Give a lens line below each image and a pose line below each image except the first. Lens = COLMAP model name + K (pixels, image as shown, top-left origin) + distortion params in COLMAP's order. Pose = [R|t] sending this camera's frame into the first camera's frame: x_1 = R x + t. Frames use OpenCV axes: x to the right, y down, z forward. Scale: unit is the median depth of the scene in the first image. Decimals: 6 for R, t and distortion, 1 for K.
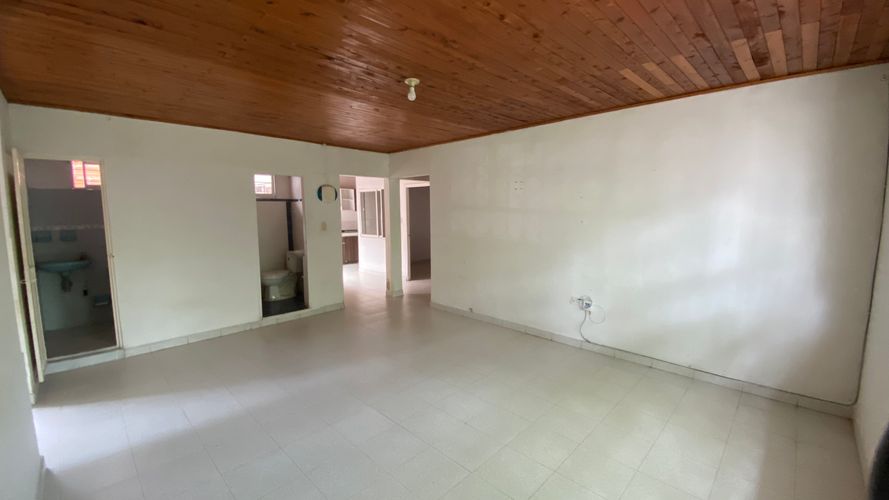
lens RADIAL K [[362.0, 0, 439.0], [0, 362.0, 247.3], [0, 0, 1]] dist [0.001473, -0.000037]
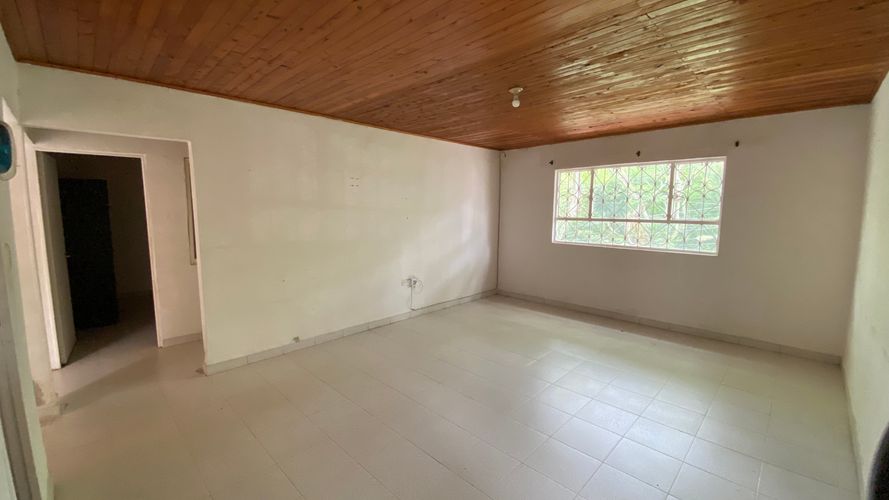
lens RADIAL K [[362.0, 0, 439.0], [0, 362.0, 247.3], [0, 0, 1]] dist [0.001473, -0.000037]
pose [[-0.010096, -0.099272, 0.995009, -0.857900], [0.105316, 0.989420, 0.099783, -0.081059], [-0.994388, 0.105797, 0.000466, 0.900671]]
